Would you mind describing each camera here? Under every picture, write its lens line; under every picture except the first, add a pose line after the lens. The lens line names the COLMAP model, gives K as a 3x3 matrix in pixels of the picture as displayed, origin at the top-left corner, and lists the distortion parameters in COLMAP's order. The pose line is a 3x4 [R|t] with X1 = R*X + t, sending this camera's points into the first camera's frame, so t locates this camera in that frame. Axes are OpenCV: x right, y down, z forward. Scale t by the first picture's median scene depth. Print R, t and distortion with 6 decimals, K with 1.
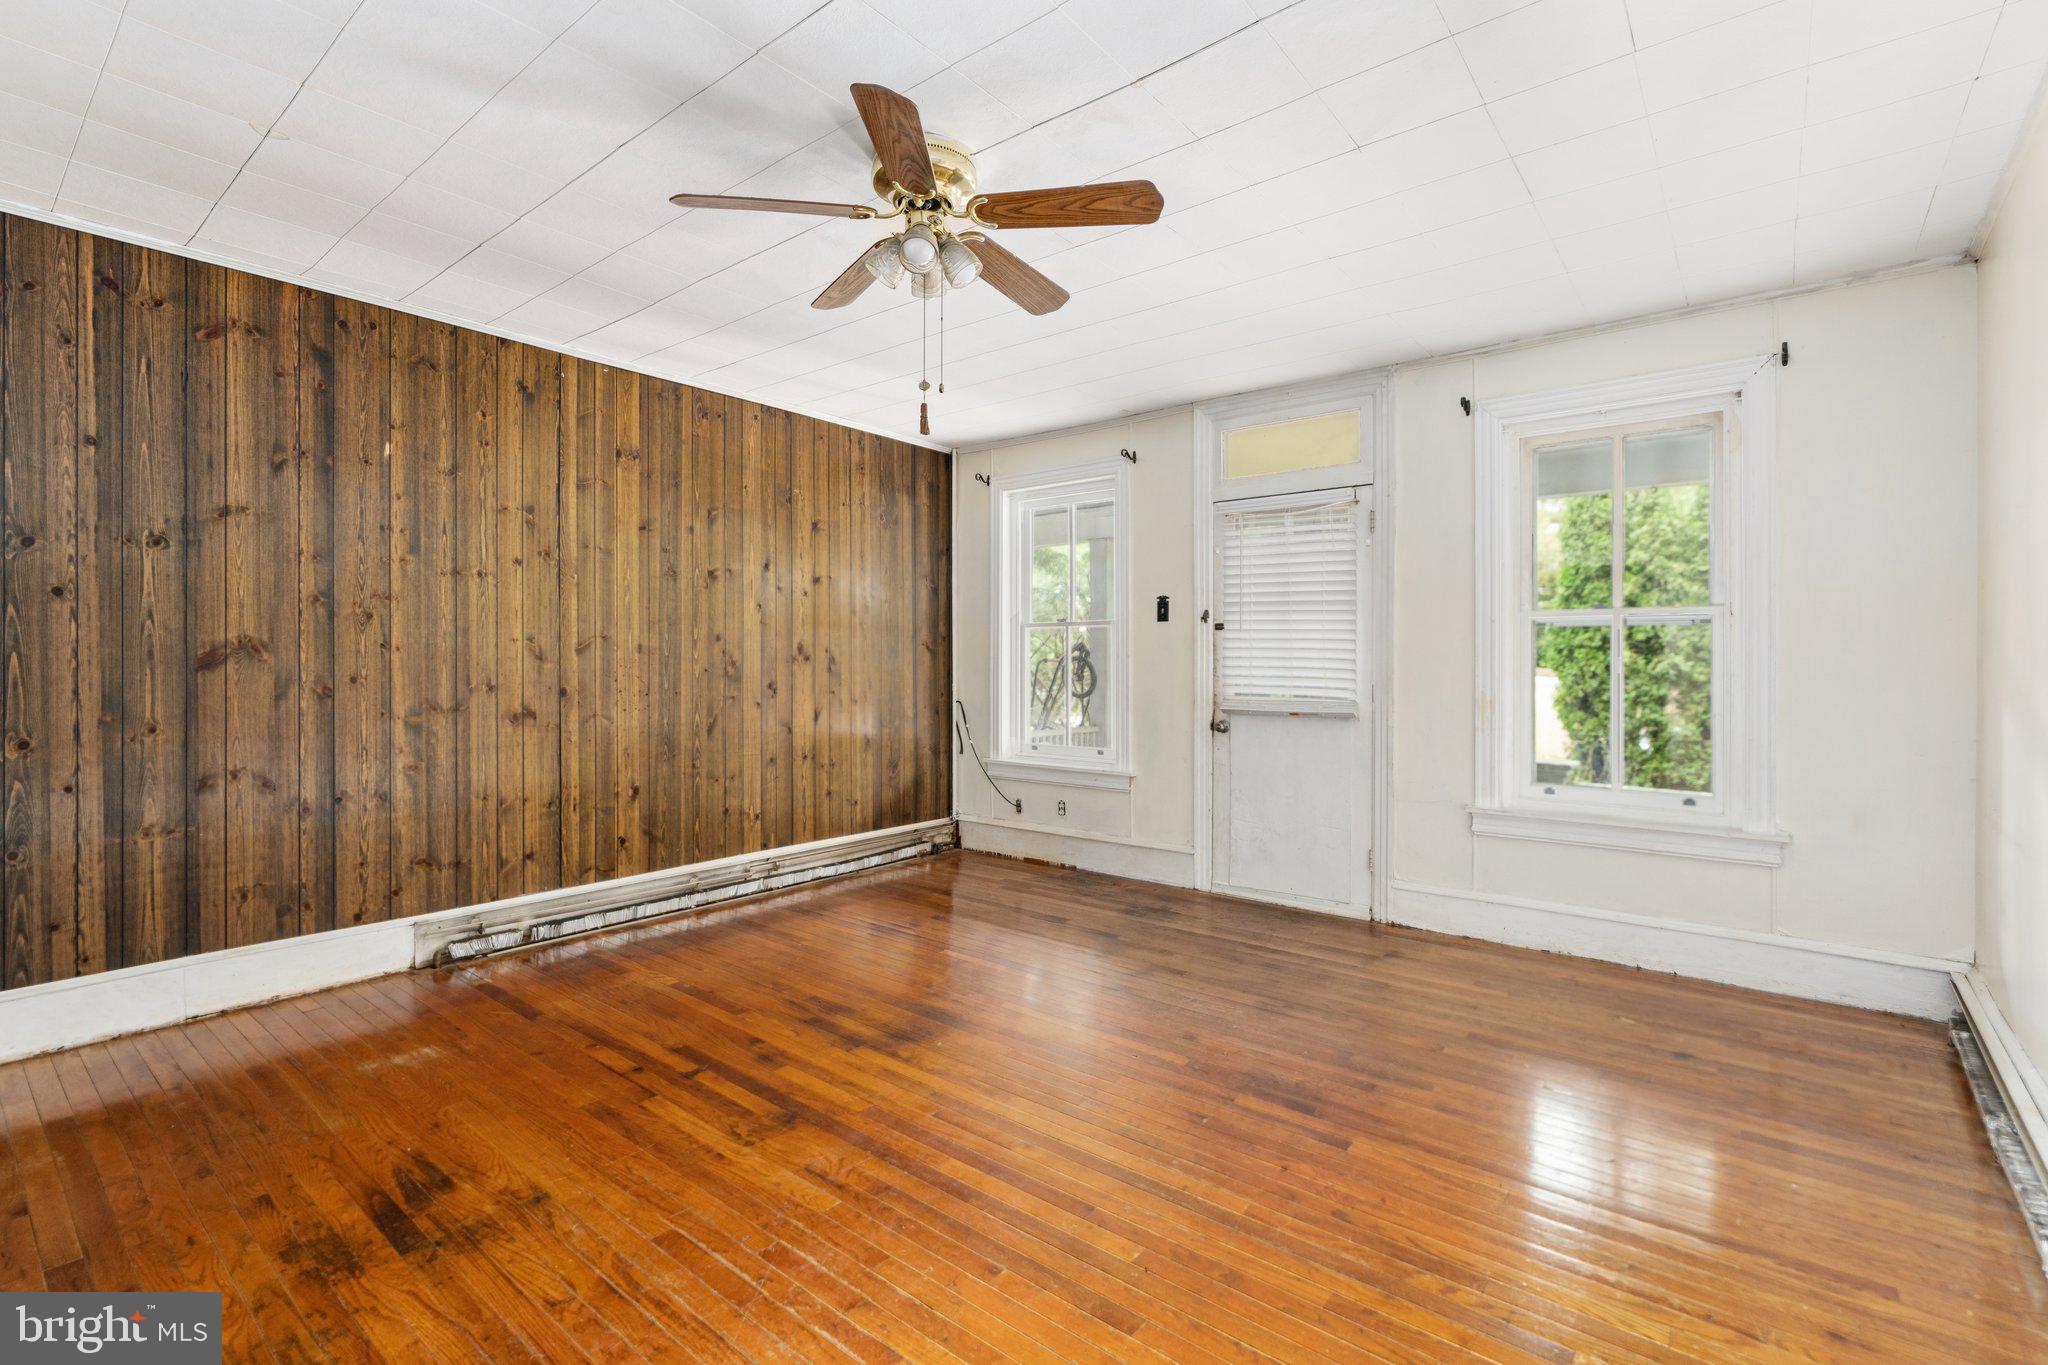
lens RADIAL K [[926.5, 0, 1022.4], [0, 926.5, 671.0], [0, 0, 1]] dist [-0.013899, 0.000468]
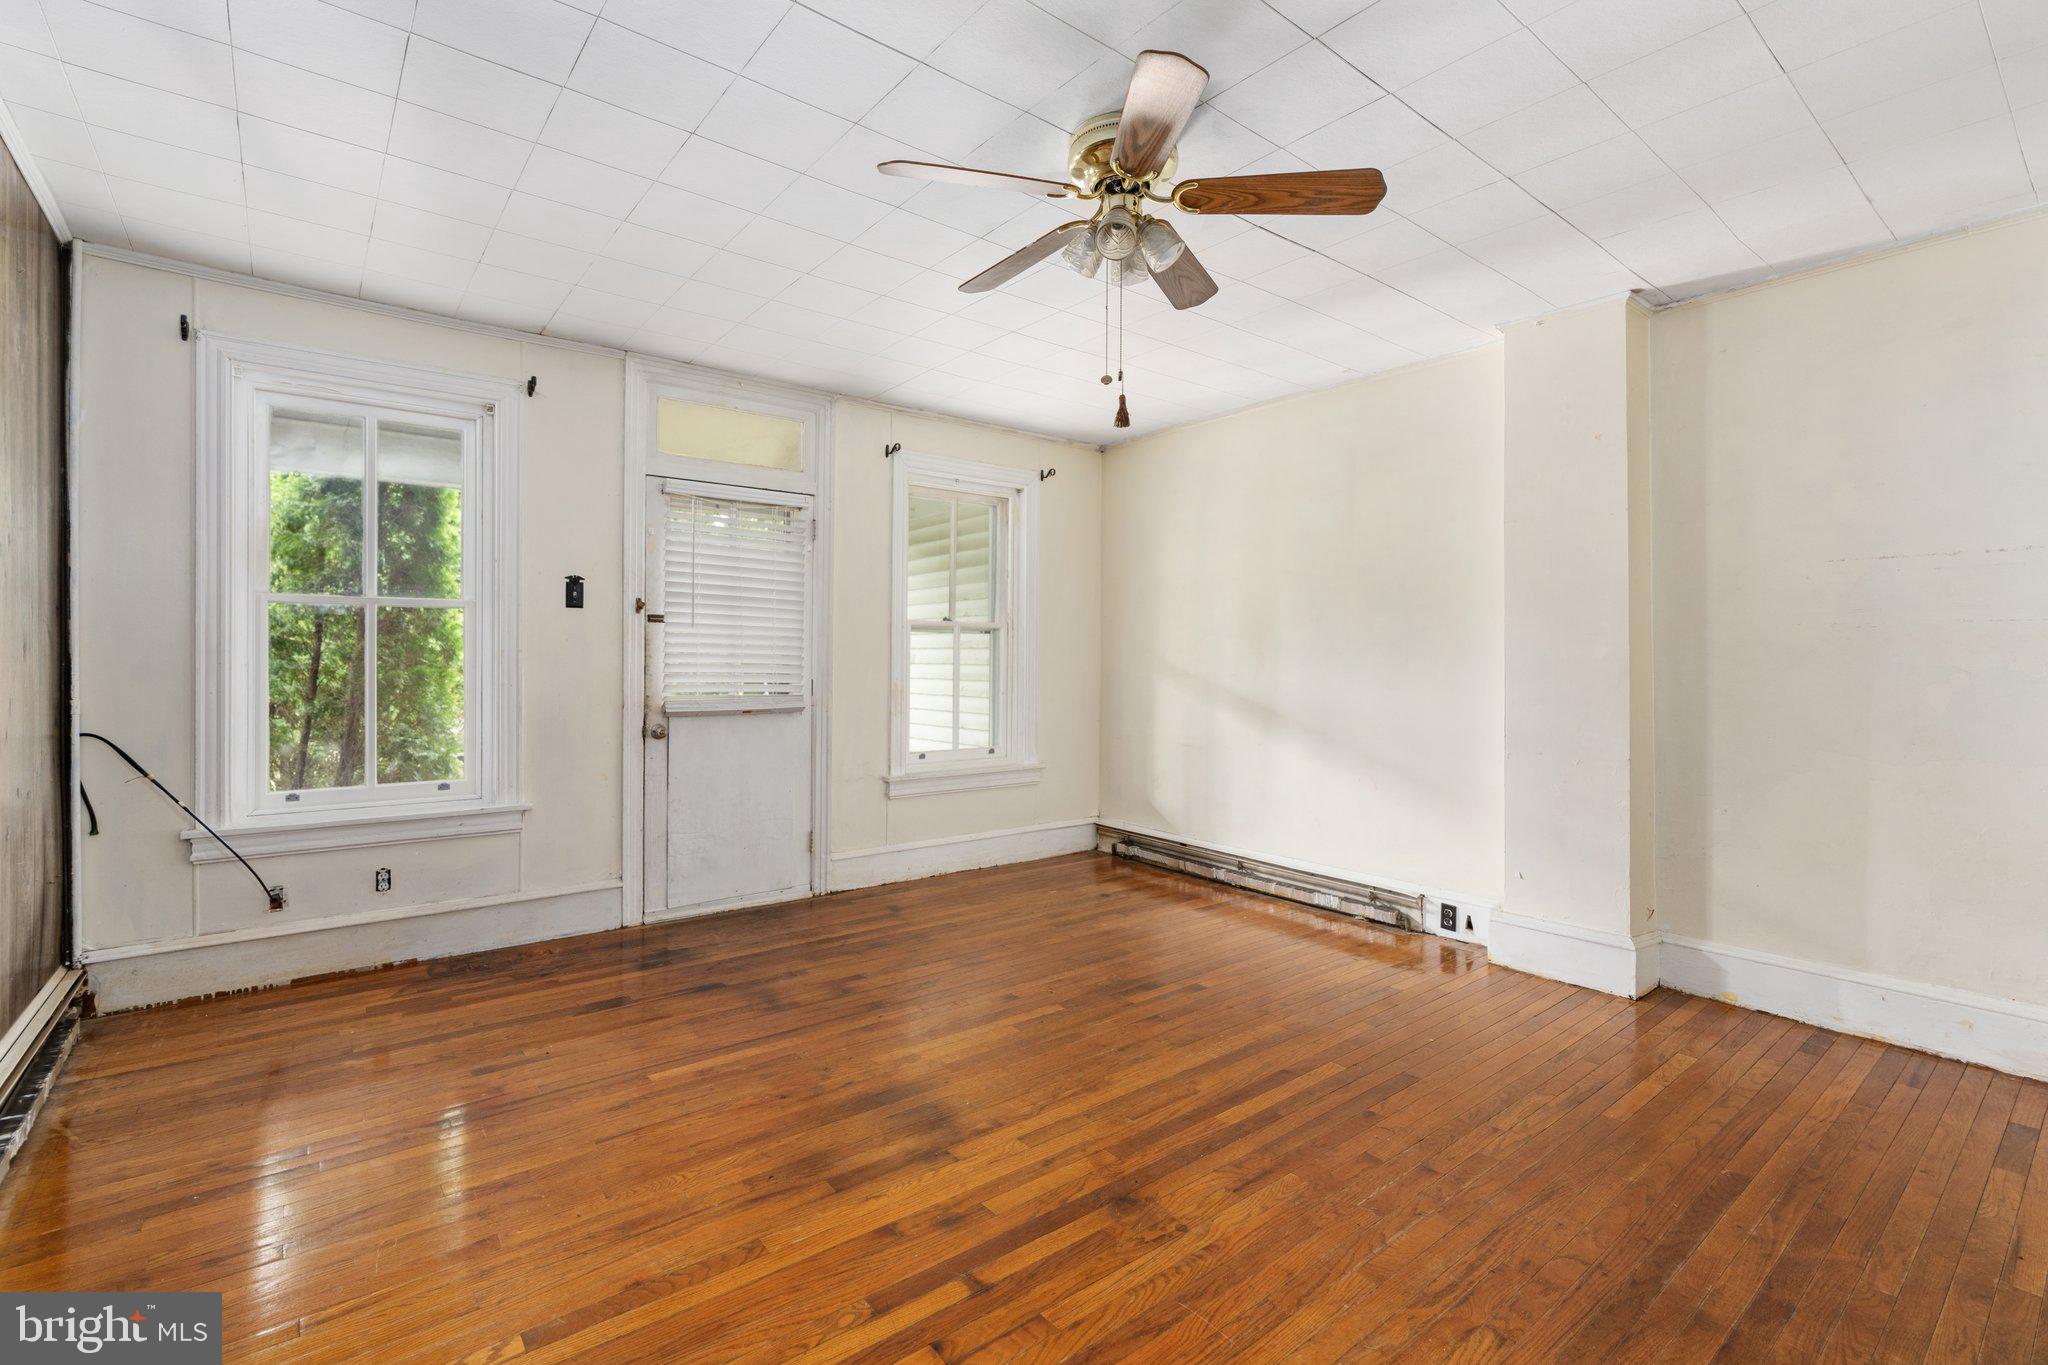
lens RADIAL K [[926.5, 0, 1022.4], [0, 926.5, 672.5], [0, 0, 1]] dist [-0.013899, 0.000468]
pose [[0.210052, -0.016485, 0.977551, -0.672584], [0.006547, 0.999859, 0.015455, -0.009395], [-0.977668, 0.003153, 0.210130, 0.562060]]
